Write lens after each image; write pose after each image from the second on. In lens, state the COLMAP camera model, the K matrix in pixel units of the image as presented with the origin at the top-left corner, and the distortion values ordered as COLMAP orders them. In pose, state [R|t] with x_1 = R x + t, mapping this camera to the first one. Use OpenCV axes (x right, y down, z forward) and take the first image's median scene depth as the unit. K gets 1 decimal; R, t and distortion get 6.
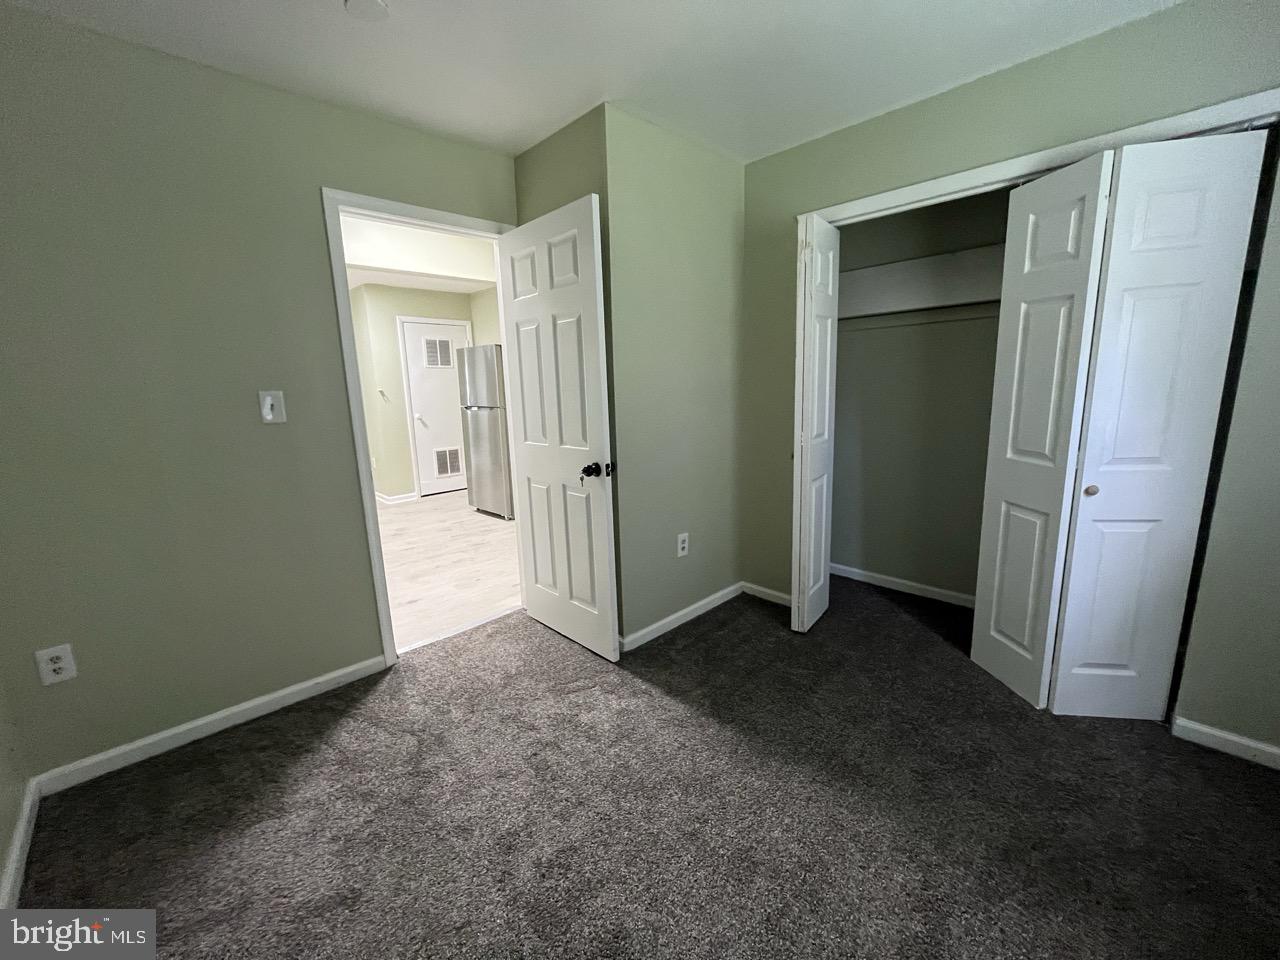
lens RADIAL K [[516.5, 0, 640.0], [0, 516.5, 480.0], [0, 0, 1]] dist [-0.003588, 0.000157]
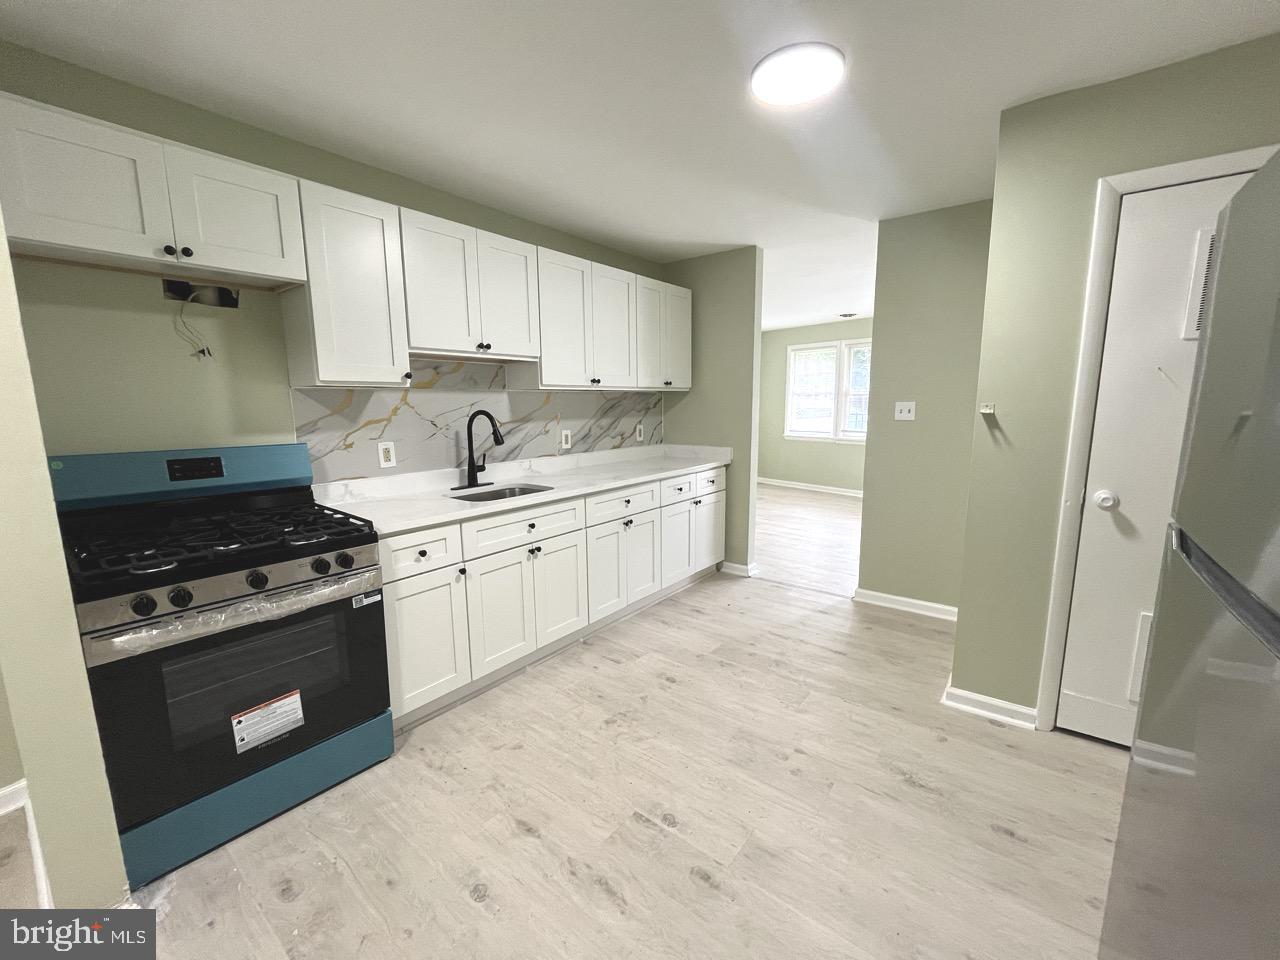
lens RADIAL K [[516.5, 0, 640.0], [0, 516.5, 480.0], [0, 0, 1]] dist [-0.003588, 0.000157]
pose [[0.132347, 0.182826, -0.974197, -0.163308], [-0.176728, 0.971446, 0.158301, -0.134353], [0.975321, 0.151217, 0.160879, 0.669378]]
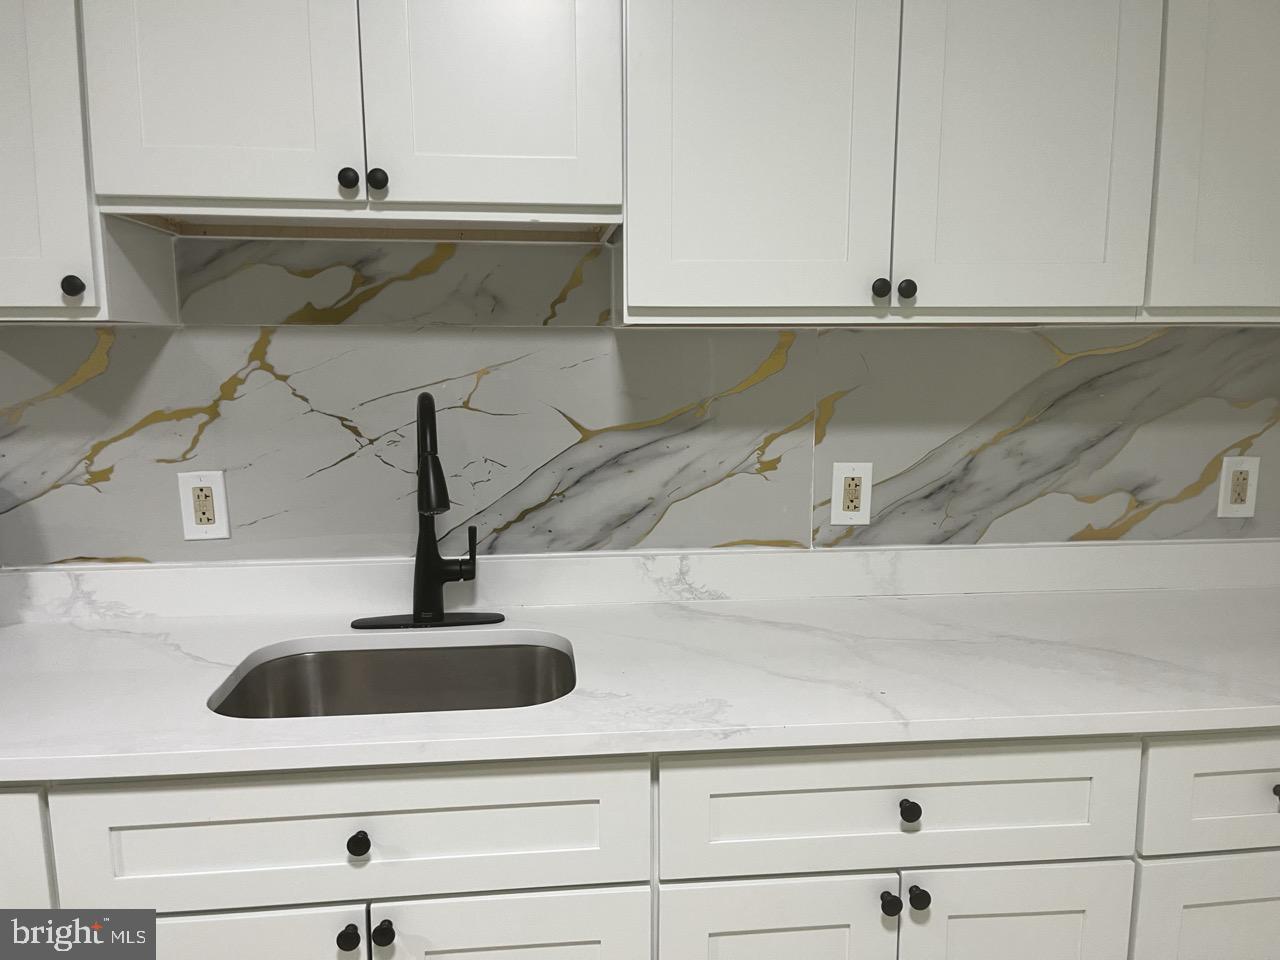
lens RADIAL K [[970.9, 0, 641.3], [0, 970.9, 495.8], [0, 0, 1]] dist [0.078483, -0.102078]
pose [[-0.616168, 0.155474, -0.772117, -0.454307], [-0.122023, 0.949643, 0.288598, -0.154780], [0.778105, 0.272041, -0.566168, 0.799457]]
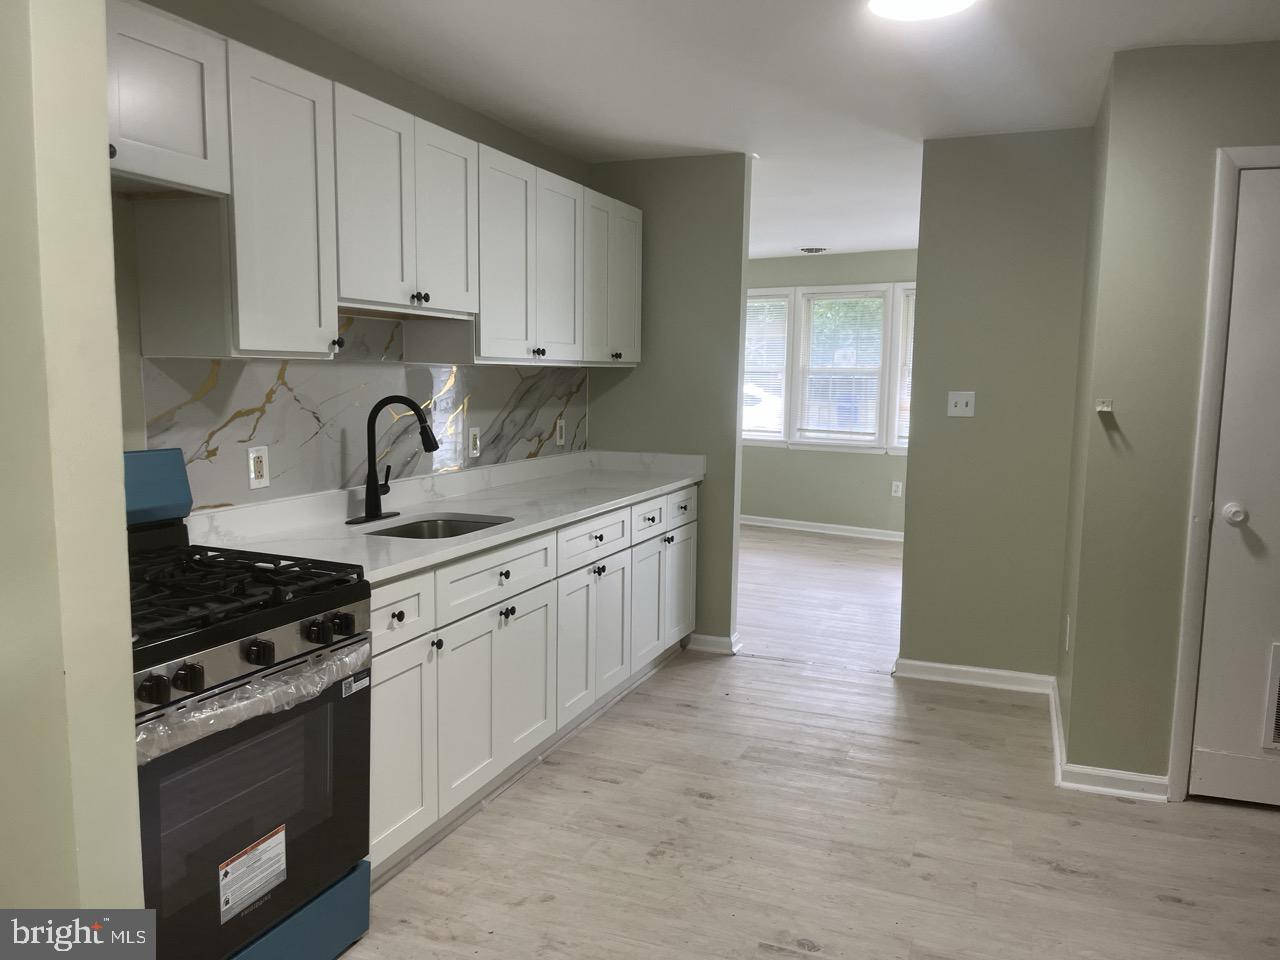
lens RADIAL K [[963.5, 0, 635.7], [0, 963.5, 481.5], [0, 0, 1]] dist [0.081279, -0.098656]
pose [[0.401918, 0.143735, -0.904324, -0.094089], [-0.194896, 0.978402, 0.068890, -0.114143], [0.894694, 0.148561, 0.421251, 0.500139]]
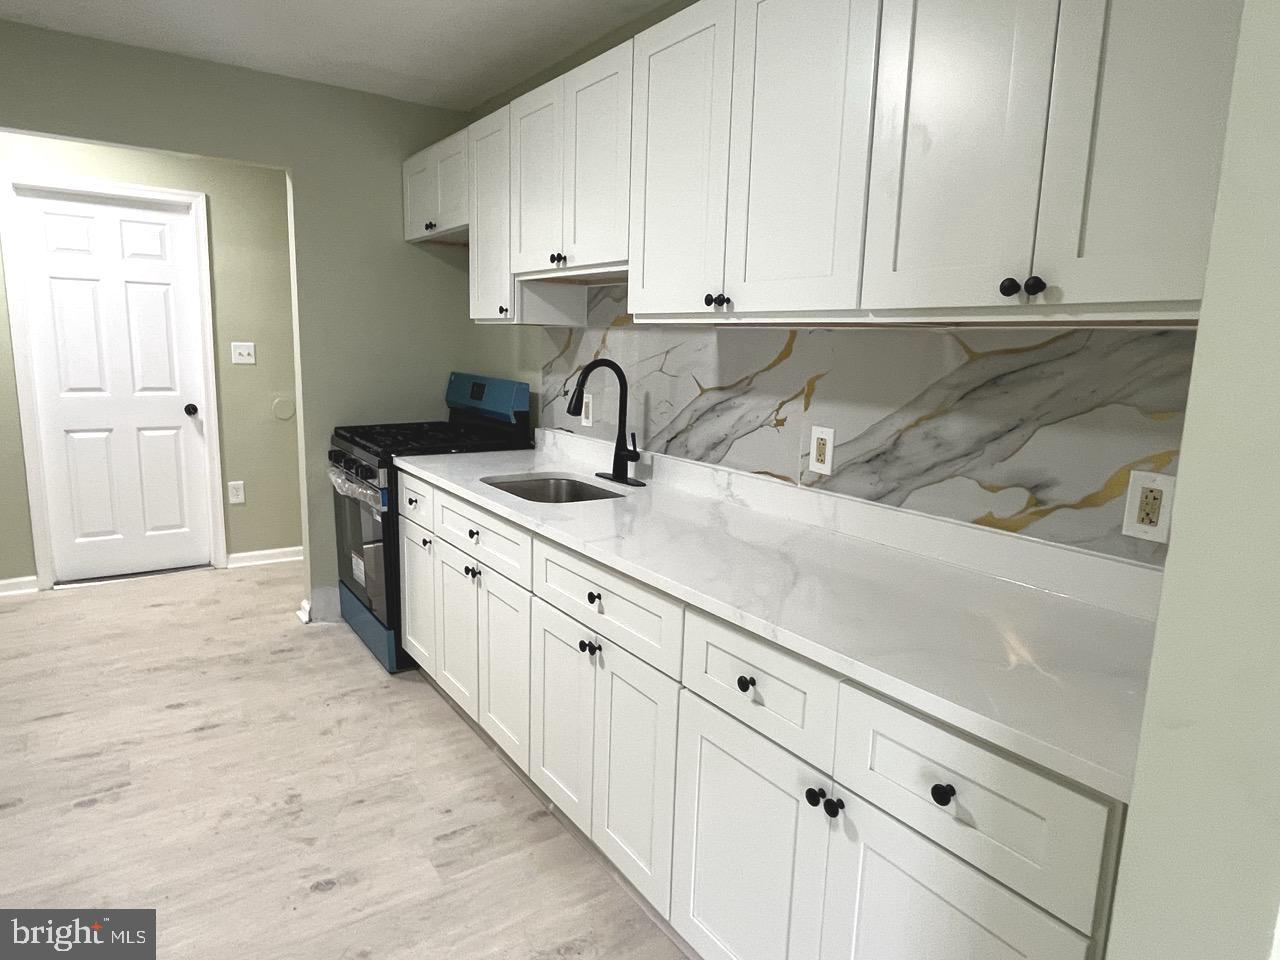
lens RADIAL K [[786.6, 0, 640.0], [0, 786.6, 480.0], [0, 0, 1]] dist [0.001524, 0.000642]
pose [[-0.985705, -0.022661, 0.166947, -0.716672], [0.036492, 0.938671, 0.342877, -0.181445], [-0.164479, 0.344068, -0.924426, 1.008042]]
